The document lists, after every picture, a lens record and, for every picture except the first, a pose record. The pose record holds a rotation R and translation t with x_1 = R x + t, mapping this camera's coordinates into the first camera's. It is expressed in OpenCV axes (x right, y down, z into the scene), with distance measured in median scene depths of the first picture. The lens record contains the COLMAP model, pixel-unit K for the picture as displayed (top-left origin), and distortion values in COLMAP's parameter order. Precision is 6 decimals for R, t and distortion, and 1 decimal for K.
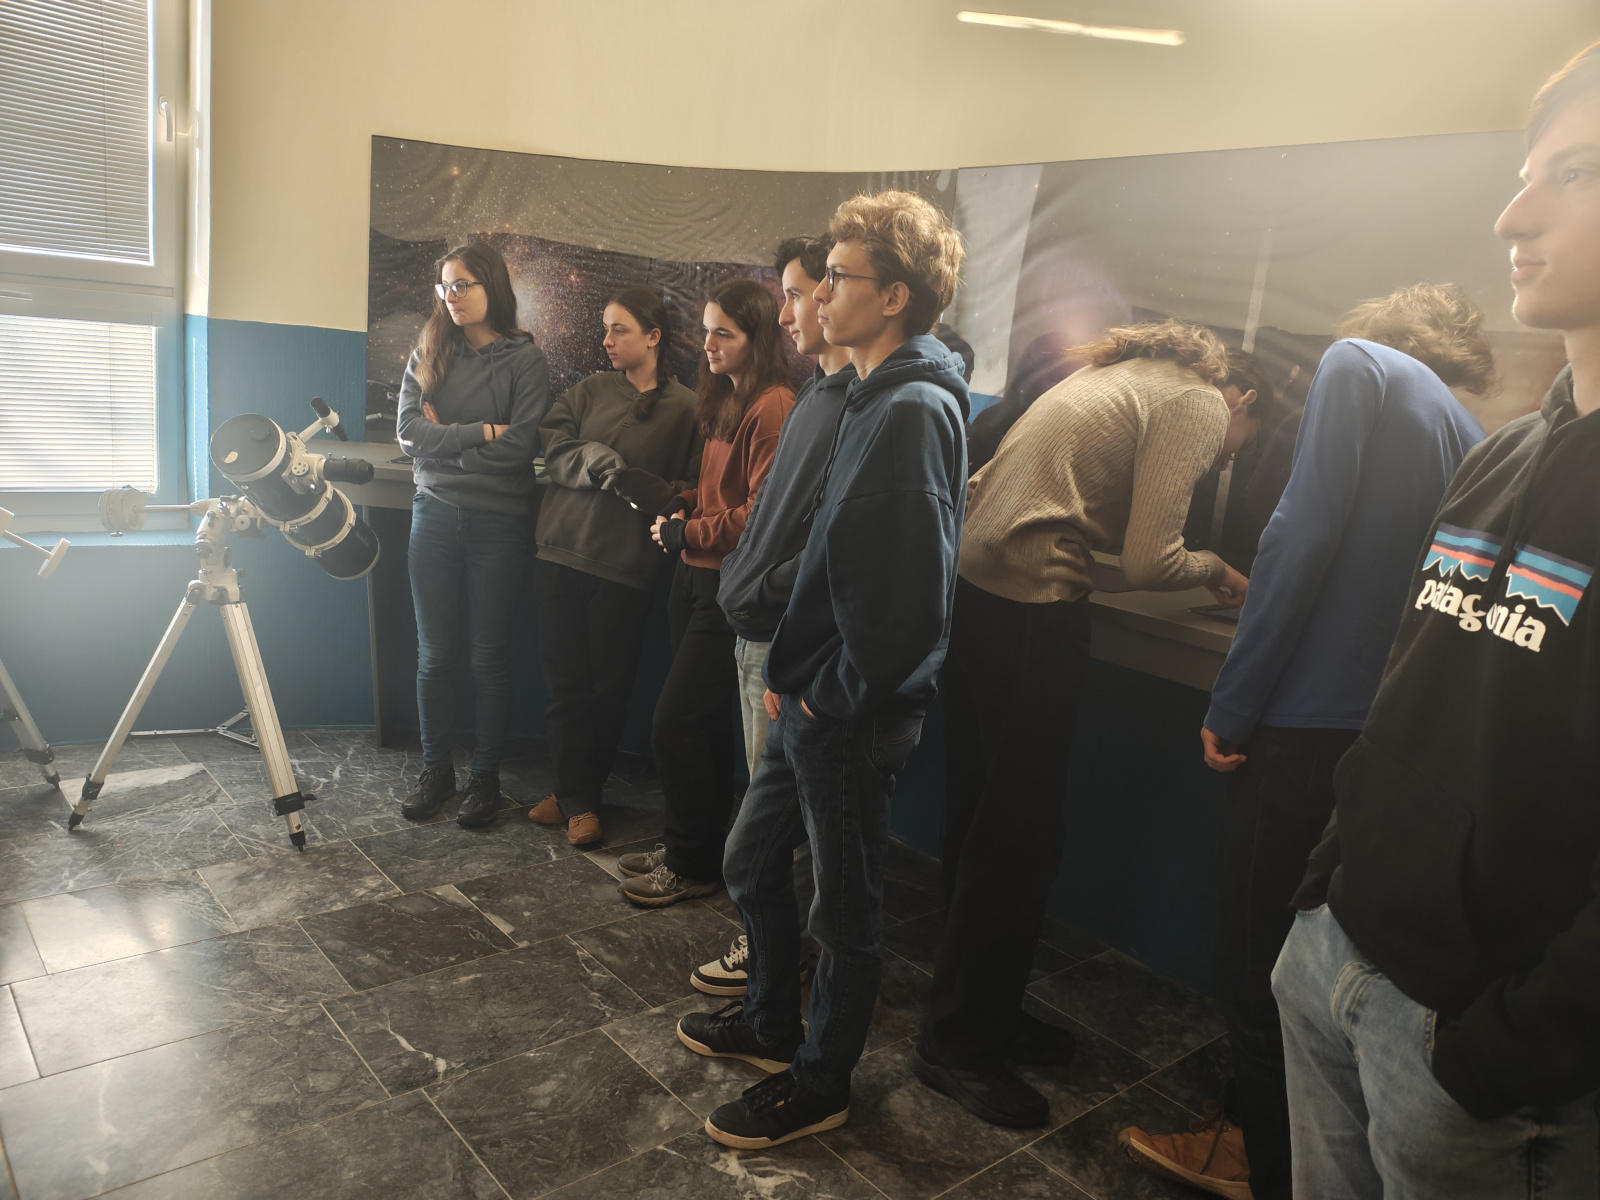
lens RADIAL K [[1164.0, 0, 810.2], [0, 1164.0, 602.1], [0, 0, 1]] dist [0.004091, -0.037395]
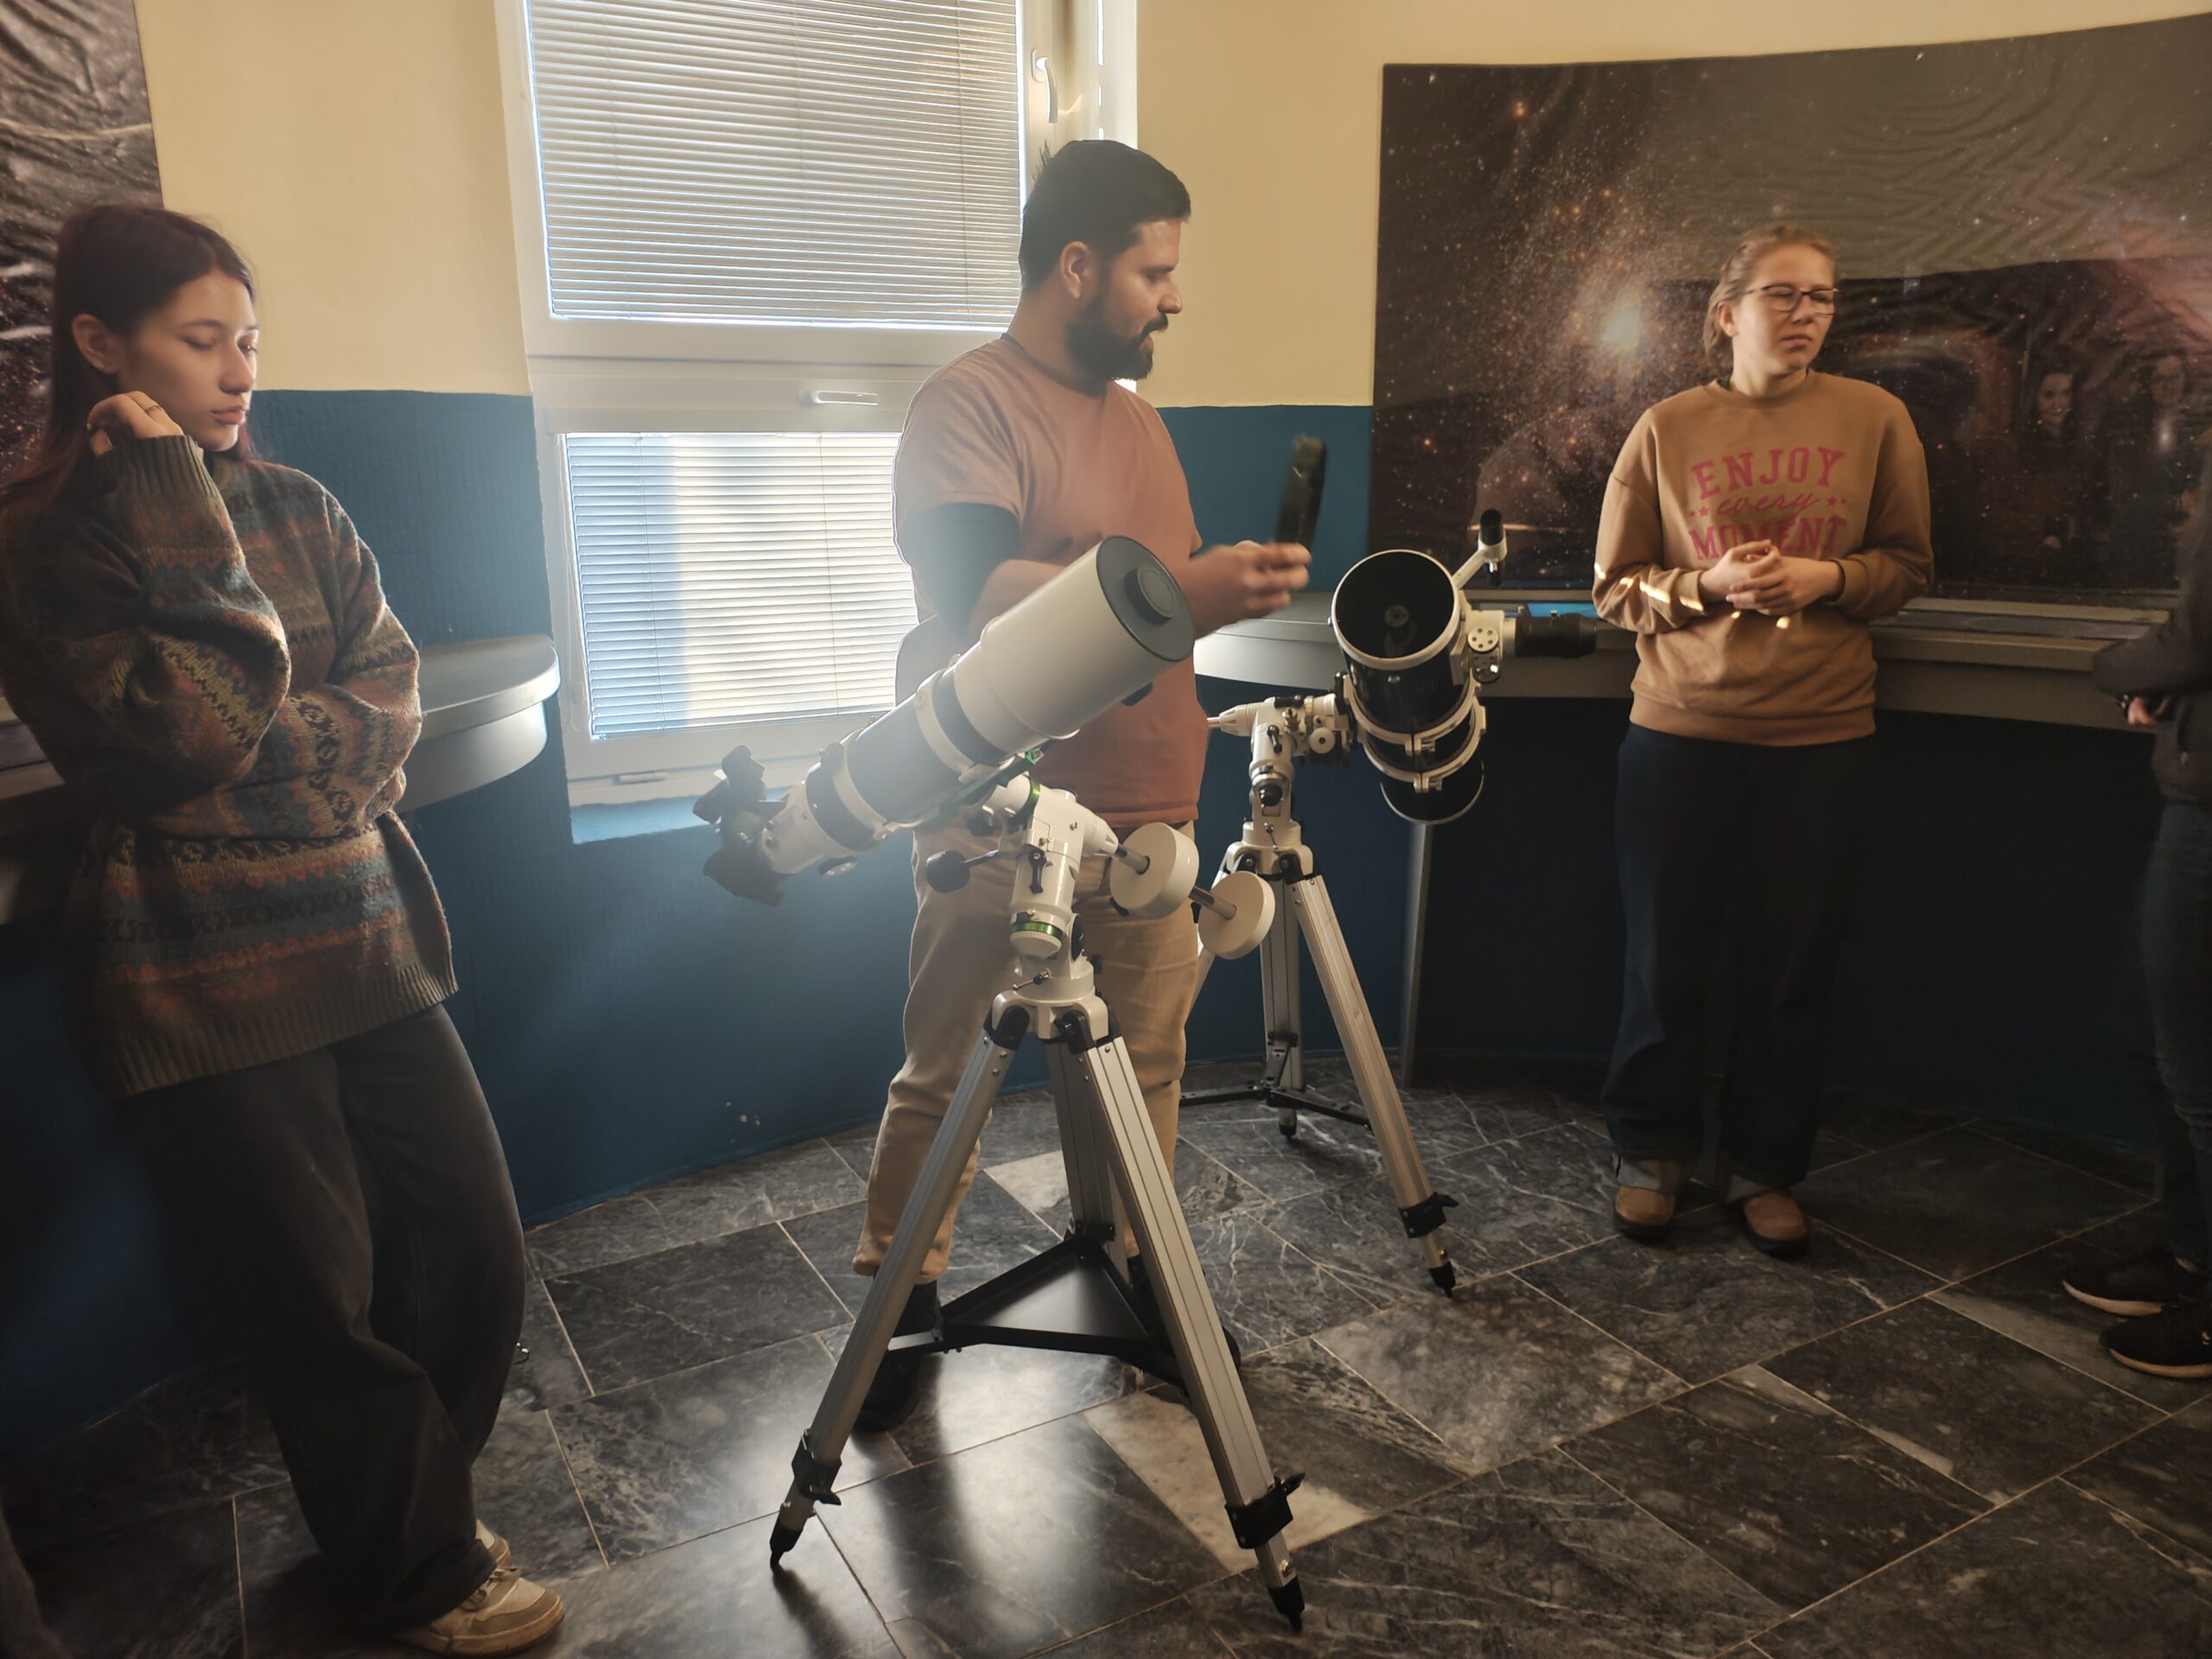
lens RADIAL K [[1609.2, 0, 1116.1], [0, 1609.2, 849.8], [0, 0, 1]] dist [0.004091, -0.037395]
pose [[0.973701, -0.051023, -0.222044, -0.398360], [0.058918, 0.997839, 0.029075, -0.041401], [0.220081, -0.041392, 0.974603, 0.180755]]
